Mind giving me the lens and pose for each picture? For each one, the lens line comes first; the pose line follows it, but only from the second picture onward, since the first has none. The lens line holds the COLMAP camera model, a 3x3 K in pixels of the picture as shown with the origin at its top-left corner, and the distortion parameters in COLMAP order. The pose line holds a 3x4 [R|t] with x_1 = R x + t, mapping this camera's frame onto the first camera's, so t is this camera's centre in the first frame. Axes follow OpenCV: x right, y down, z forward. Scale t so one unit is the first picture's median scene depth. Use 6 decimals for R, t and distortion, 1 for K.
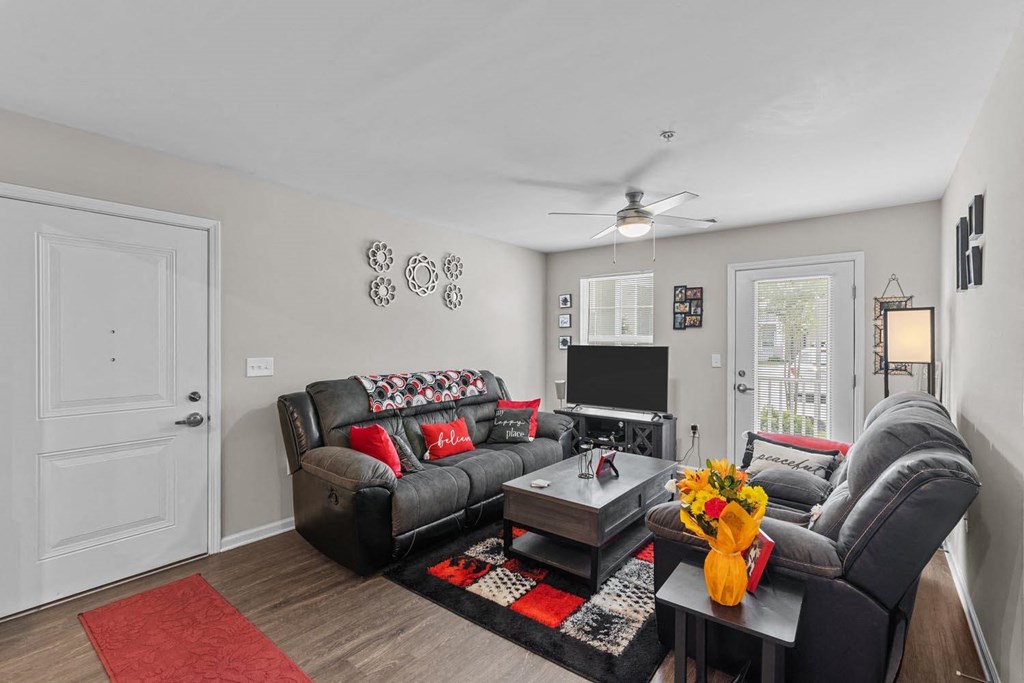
lens RADIAL K [[456.0, 0, 512.0], [0, 456.0, 341.5], [0, 0, 1]] dist [0.000830, 0.000068]
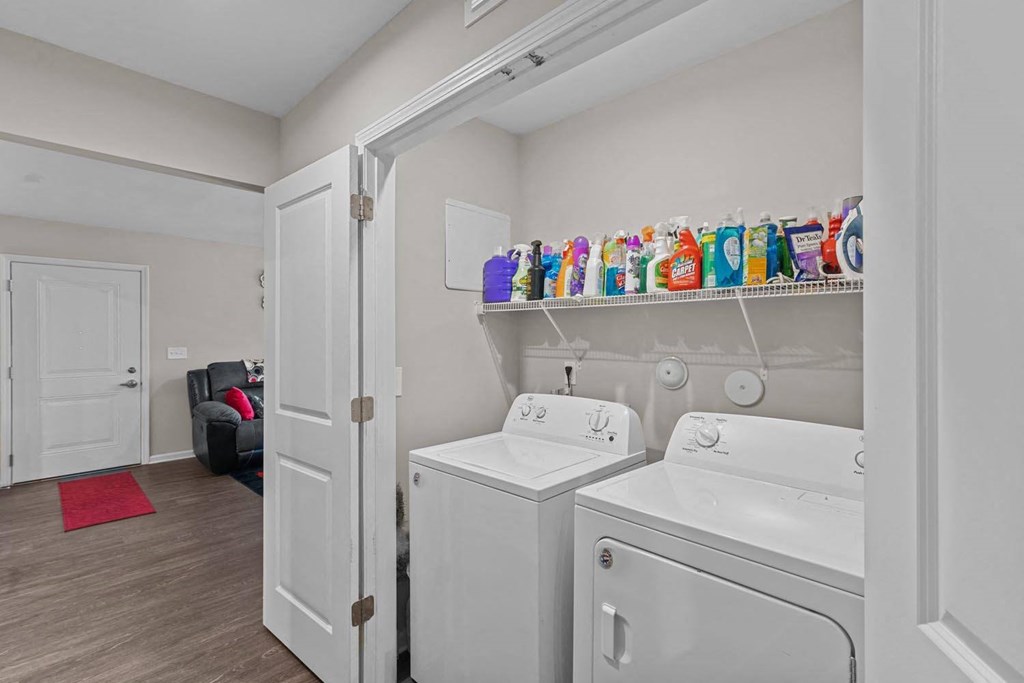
lens RADIAL K [[461.2, 0, 512.7], [0, 461.2, 335.7], [0, 0, 1]] dist [0.002354, 0.000505]
pose [[0.995772, -0.005546, -0.091696, 0.848872], [0.005193, 0.999978, -0.004088, 0.006802], [0.091717, 0.003594, 0.995779, -0.564008]]
